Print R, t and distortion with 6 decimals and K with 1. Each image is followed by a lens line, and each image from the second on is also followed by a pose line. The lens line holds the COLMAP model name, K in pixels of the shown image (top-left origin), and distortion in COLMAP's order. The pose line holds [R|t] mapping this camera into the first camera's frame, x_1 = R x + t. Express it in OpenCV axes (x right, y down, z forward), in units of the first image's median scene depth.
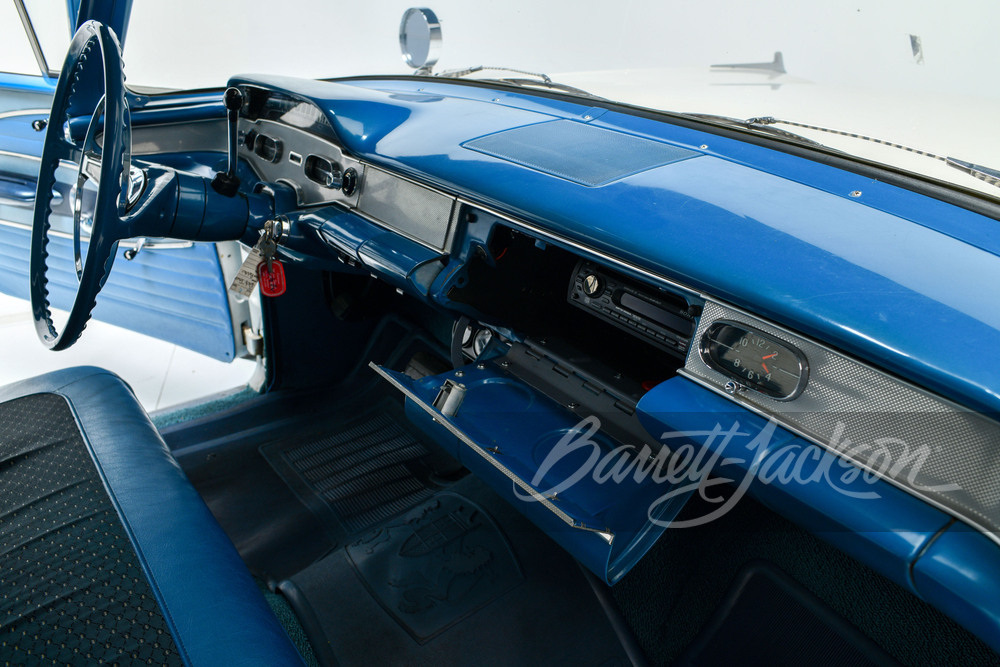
lens RADIAL K [[812.2, 0, 502.3], [0, 812.2, 326.3], [0, 0, 1]] dist [-0.115202, 0.119690]
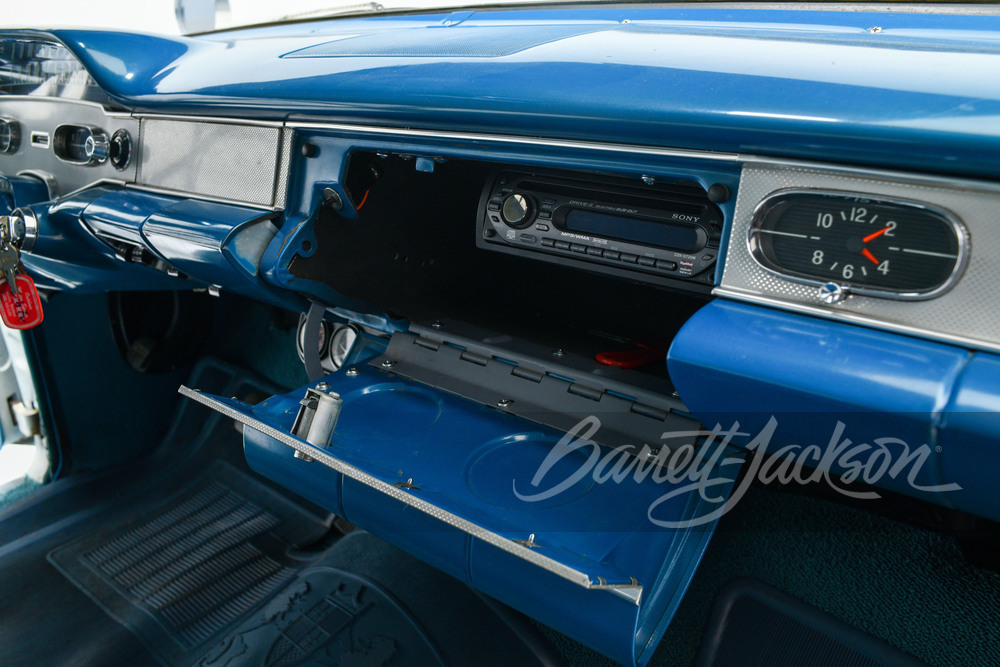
lens RADIAL K [[812.2, 0, 497.7], [0, 812.2, 332.9], [0, 0, 1]] dist [-0.115202, 0.119690]
pose [[0.968125, -0.131958, 0.212889, -0.040721], [0.143176, 0.988964, -0.038097, 0.051169], [-0.205512, 0.067363, 0.976333, 0.272293]]
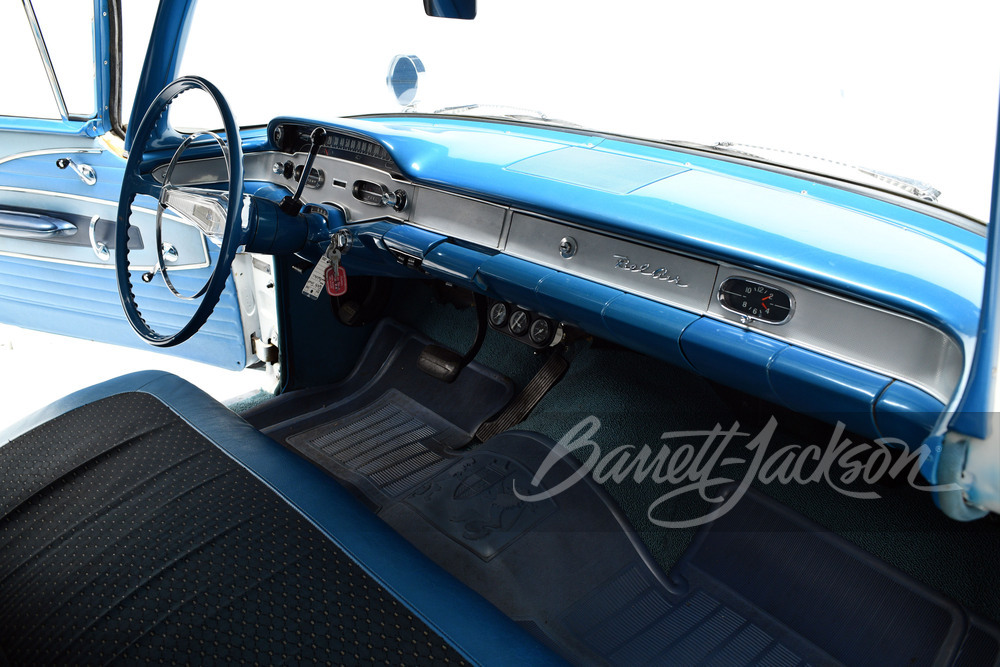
lens RADIAL K [[812.2, 0, 494.8], [0, 812.2, 332.2], [0, 0, 1]] dist [-0.115202, 0.119690]
pose [[0.991186, -0.053305, 0.121280, -0.206619], [0.056217, 0.998204, -0.020714, 0.058735], [-0.119958, 0.027349, 0.992402, -0.254048]]
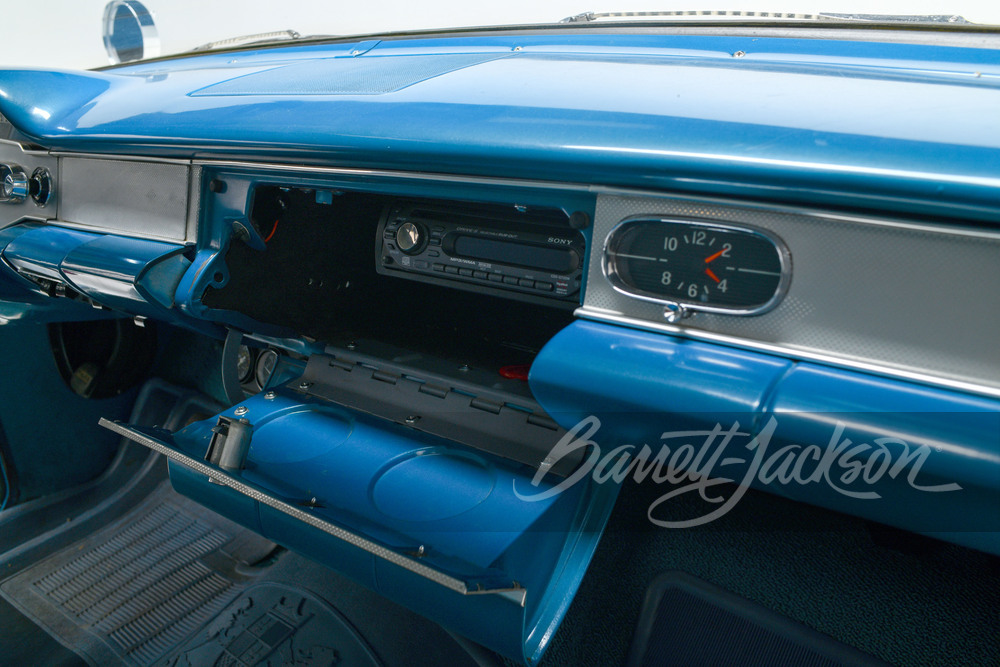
lens RADIAL K [[812.2, 0, 495.8], [0, 812.2, 331.6], [0, 0, 1]] dist [-0.115202, 0.119690]
pose [[0.951749, -0.176626, 0.250954, -0.004749], [0.190954, 0.981019, -0.033739, 0.047644], [-0.240231, 0.080032, 0.967411, 0.235124]]
